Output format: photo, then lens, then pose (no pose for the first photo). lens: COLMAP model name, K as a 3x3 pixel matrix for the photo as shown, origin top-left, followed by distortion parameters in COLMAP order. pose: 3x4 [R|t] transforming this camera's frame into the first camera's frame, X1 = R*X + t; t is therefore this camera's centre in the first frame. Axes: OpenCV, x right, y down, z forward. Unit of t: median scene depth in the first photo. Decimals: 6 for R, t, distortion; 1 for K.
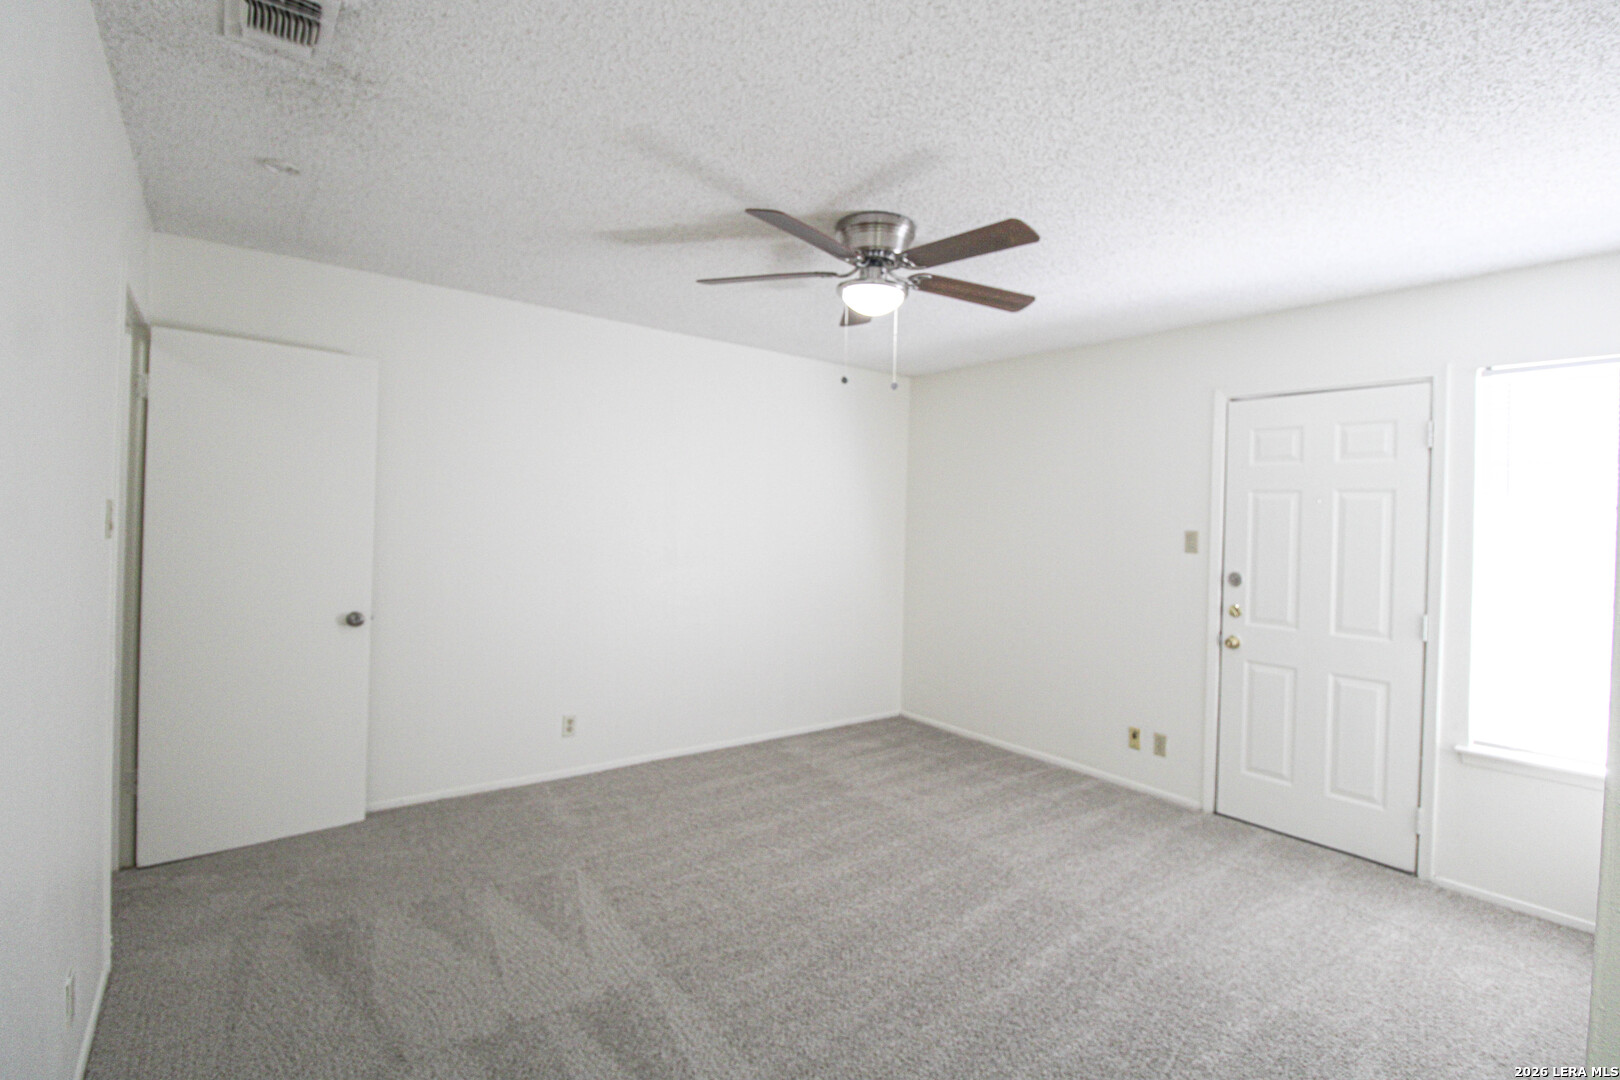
lens RADIAL K [[751.1, 0, 818.0], [0, 751.1, 533.2], [0, 0, 1]] dist [-0.018543, -0.000976]
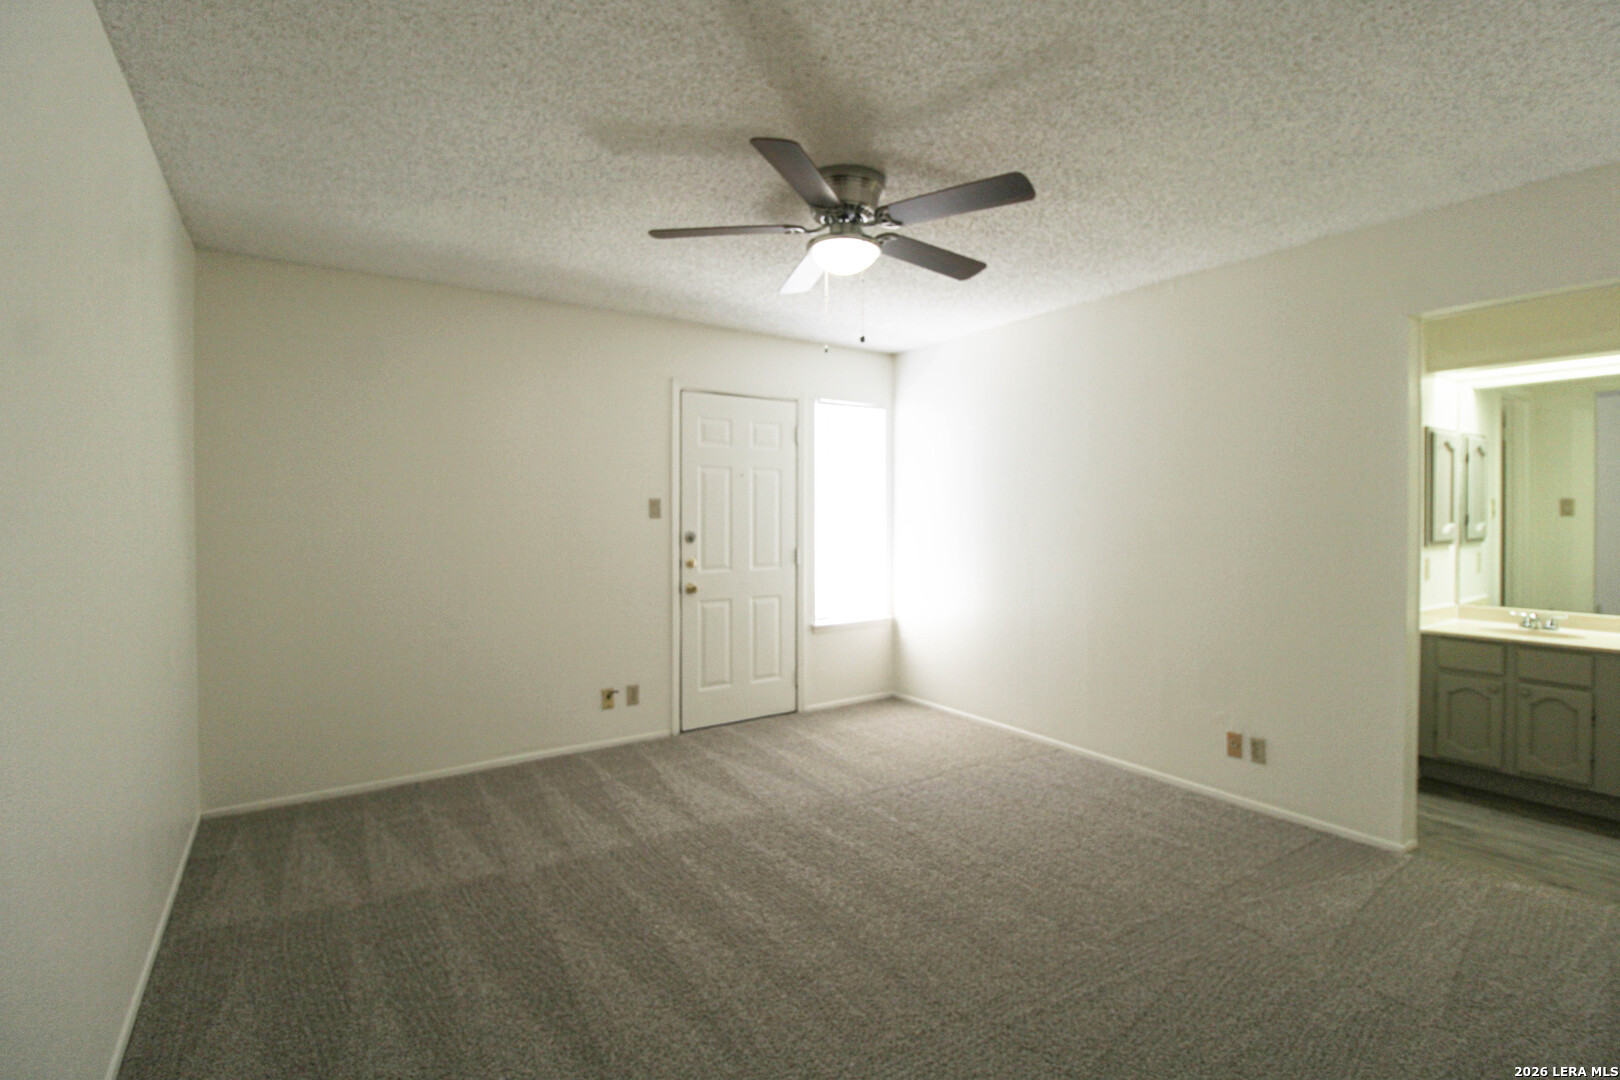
lens RADIAL K [[751.1, 0, 818.2], [0, 751.1, 529.3], [0, 0, 1]] dist [-0.018543, -0.000976]
pose [[0.059748, -0.050134, 0.996954, -0.679596], [0.024551, 0.998510, 0.048741, -0.006984], [-0.997912, 0.021564, 0.060889, 0.732659]]
